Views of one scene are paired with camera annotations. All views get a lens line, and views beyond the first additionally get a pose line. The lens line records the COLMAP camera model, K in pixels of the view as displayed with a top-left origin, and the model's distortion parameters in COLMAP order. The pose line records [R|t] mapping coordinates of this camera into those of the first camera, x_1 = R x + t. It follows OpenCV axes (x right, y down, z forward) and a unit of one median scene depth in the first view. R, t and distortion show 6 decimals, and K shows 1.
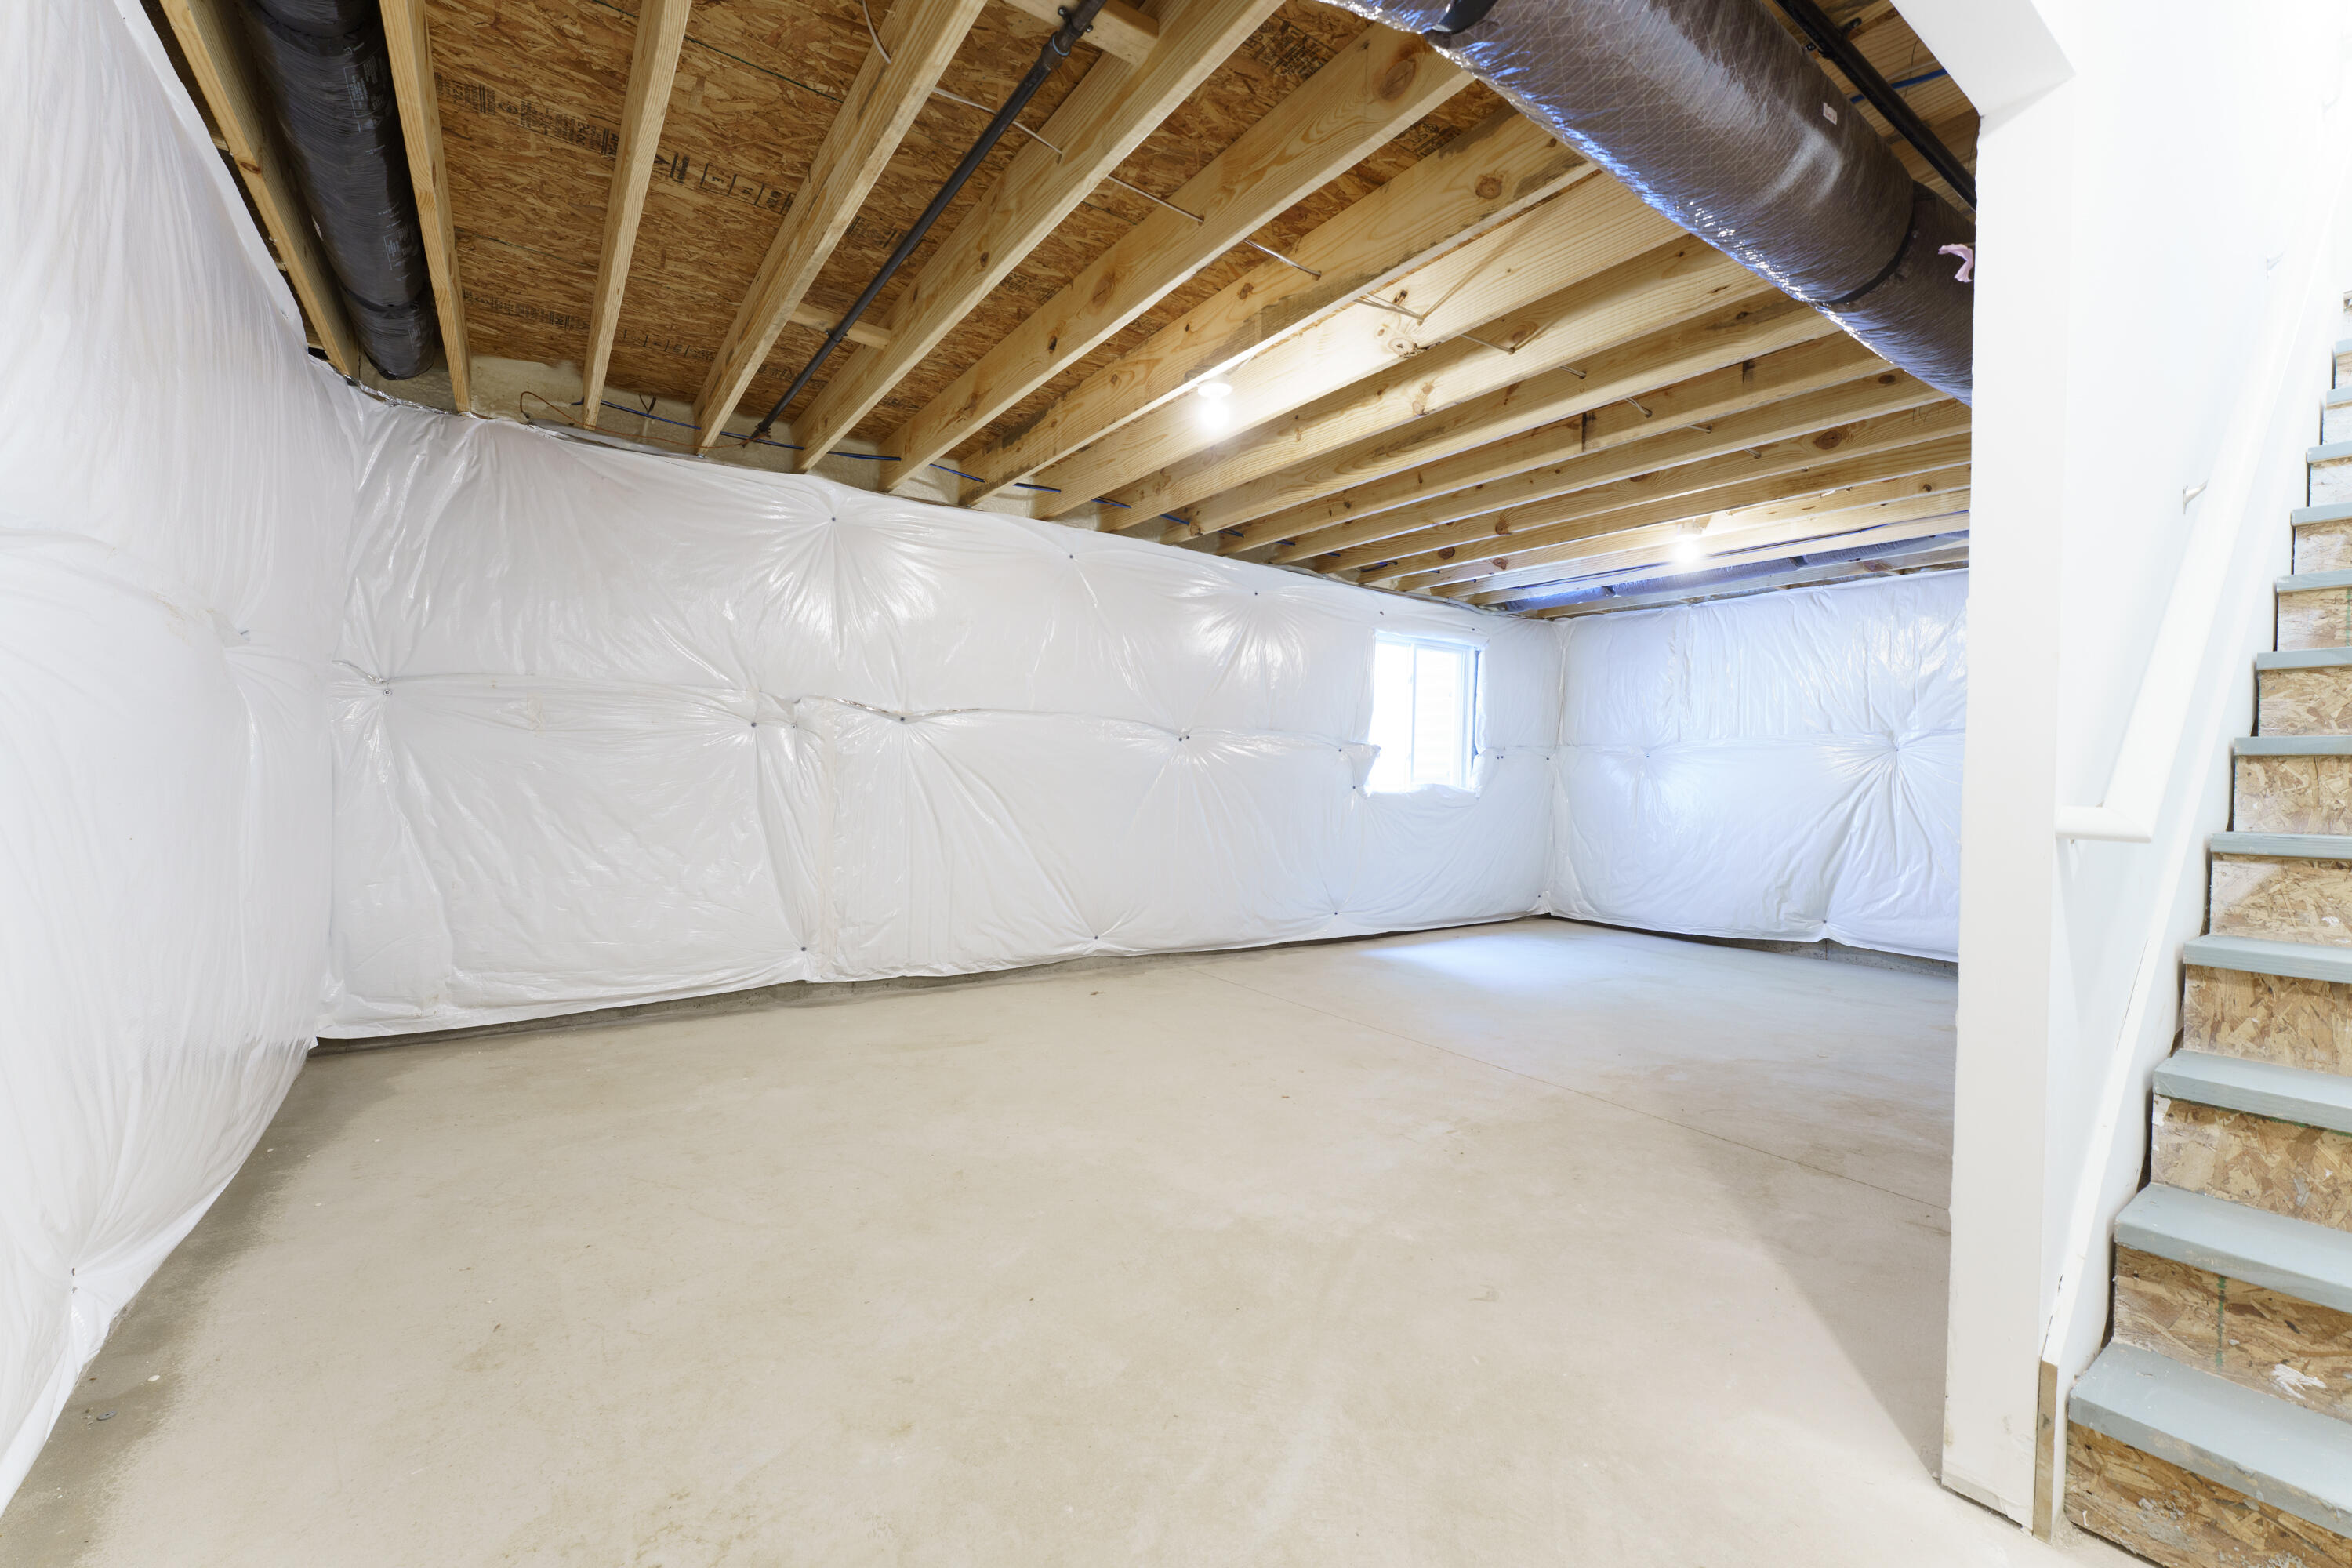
lens RADIAL K [[933.8, 0, 1152.6], [0, 933.8, 779.7], [0, 0, 1]] dist [0.001398, -0.000175]
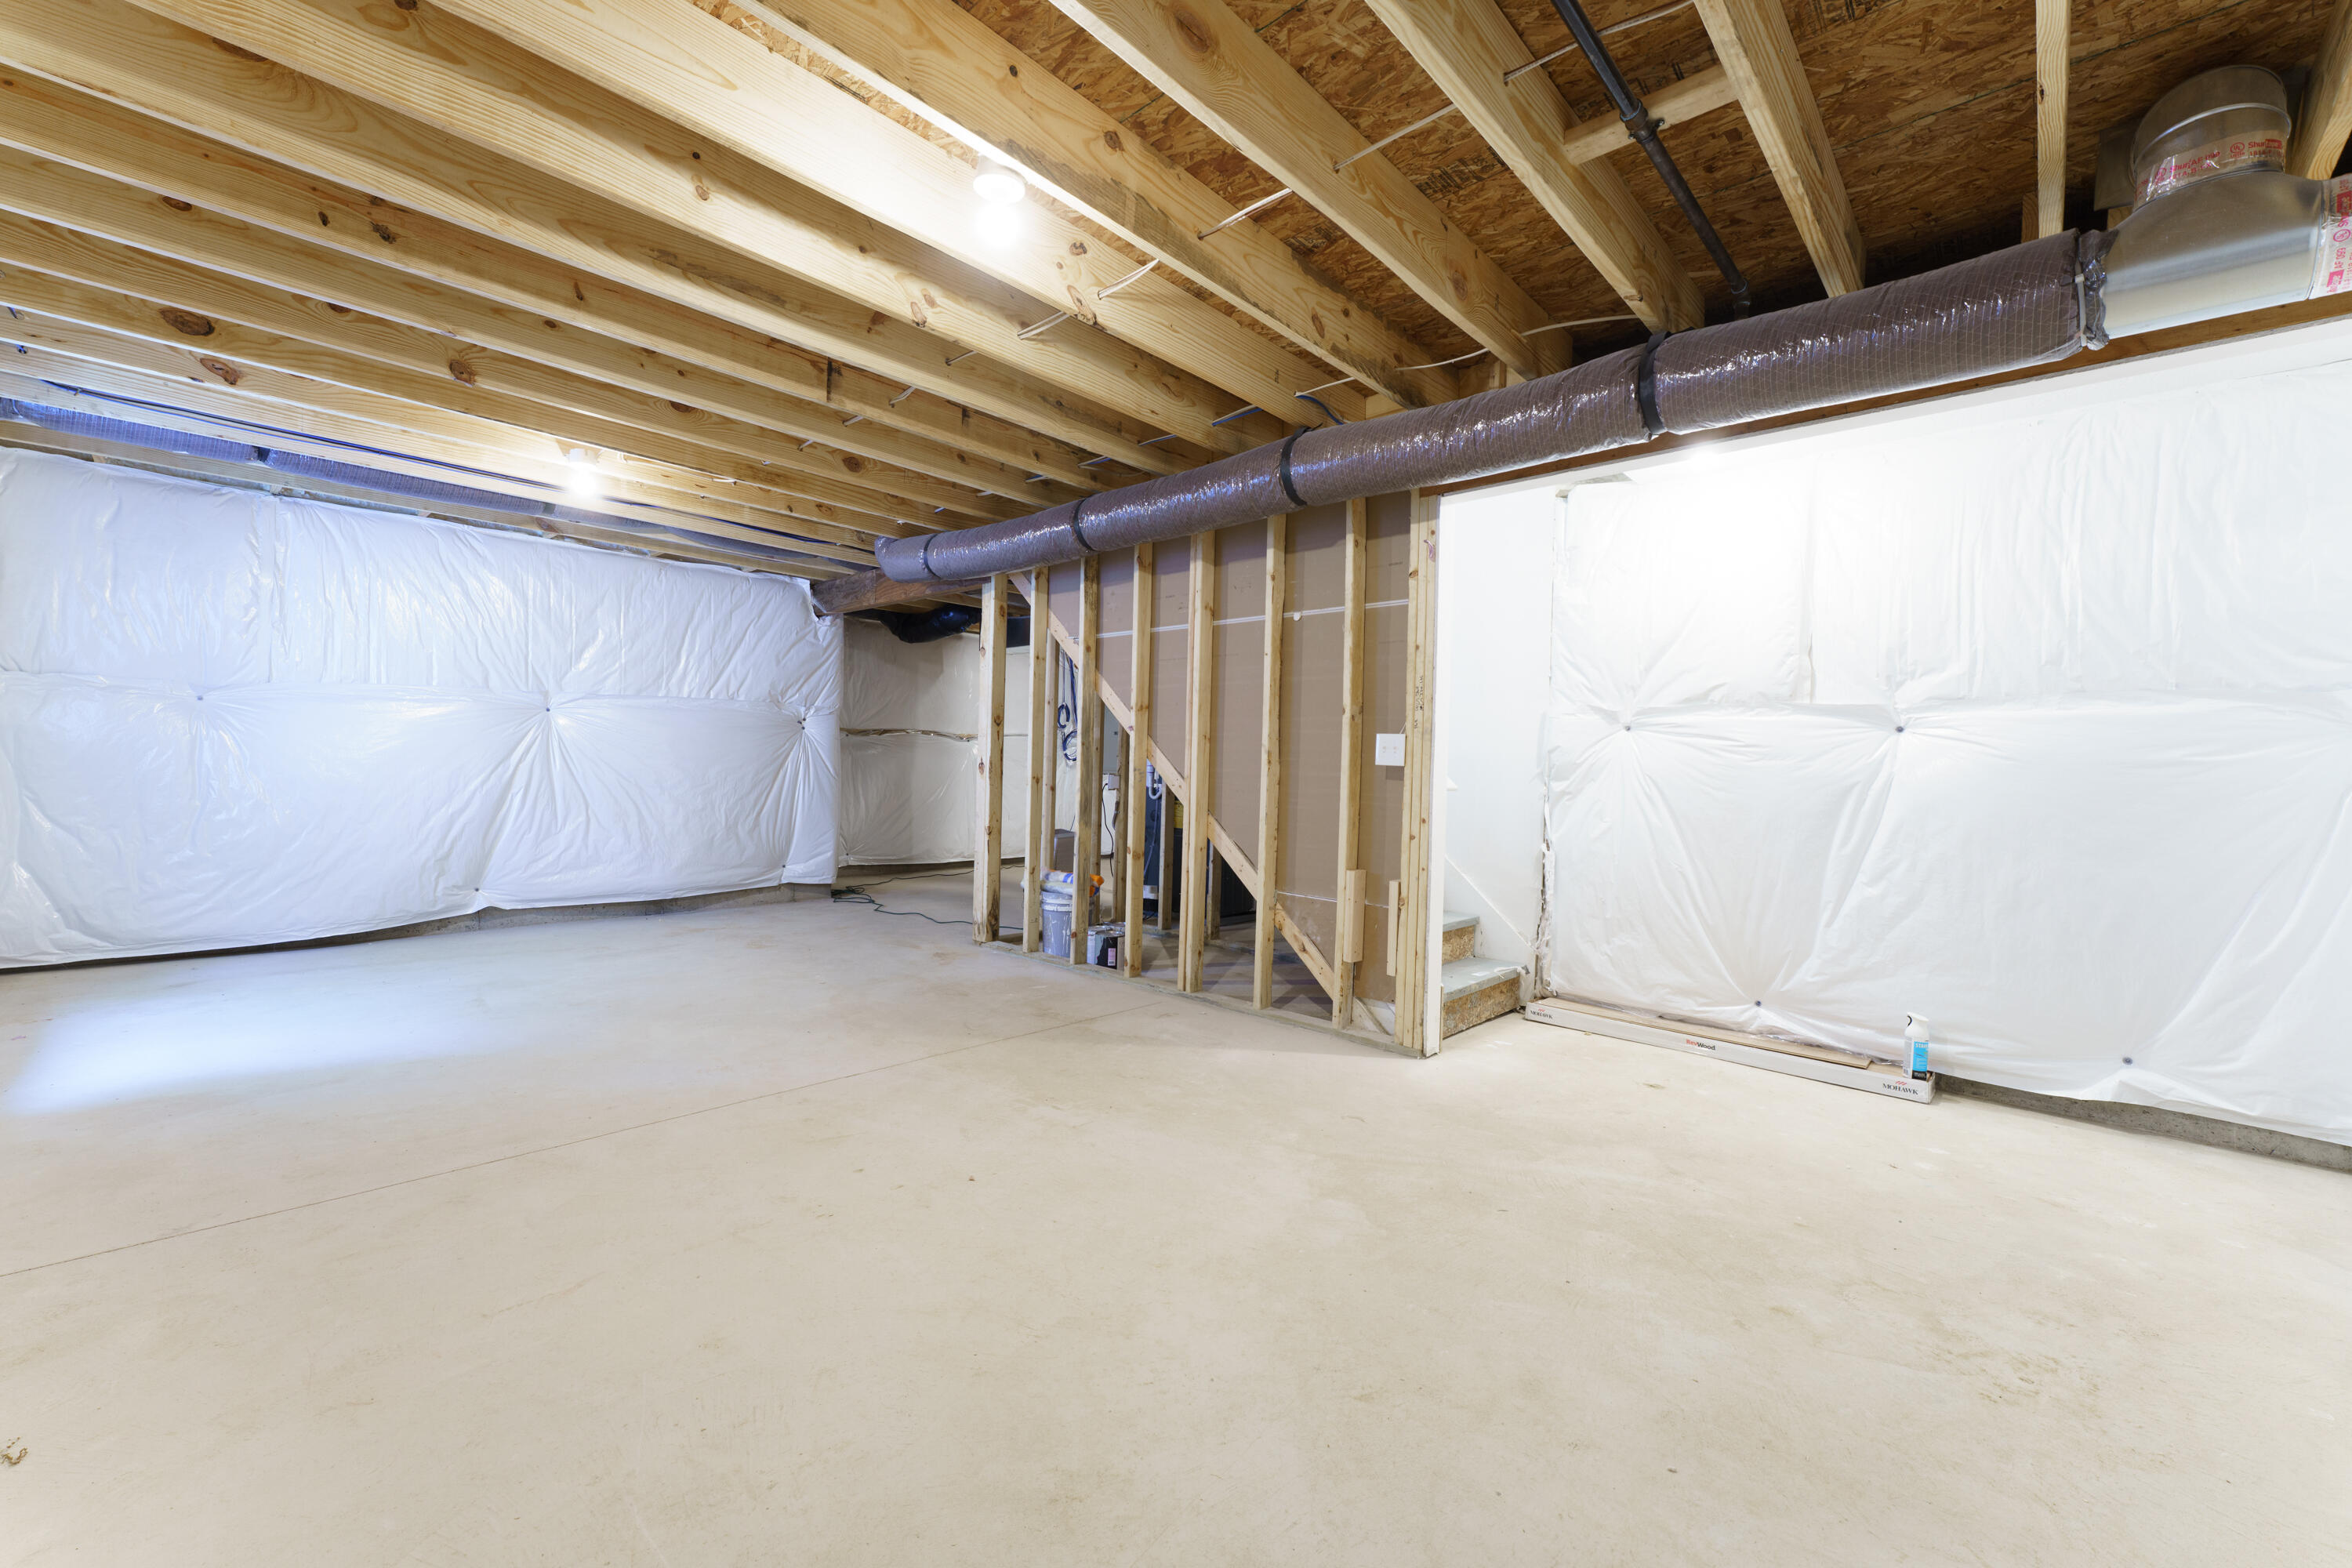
lens RADIAL K [[933.8, 0, 1152.6], [0, 933.8, 779.7], [0, 0, 1]] dist [0.001398, -0.000175]
pose [[-0.205595, -0.042347, 0.977721, -0.533313], [-0.025956, 0.998948, 0.037809, -0.017800], [-0.978293, -0.017604, -0.206478, 0.866691]]
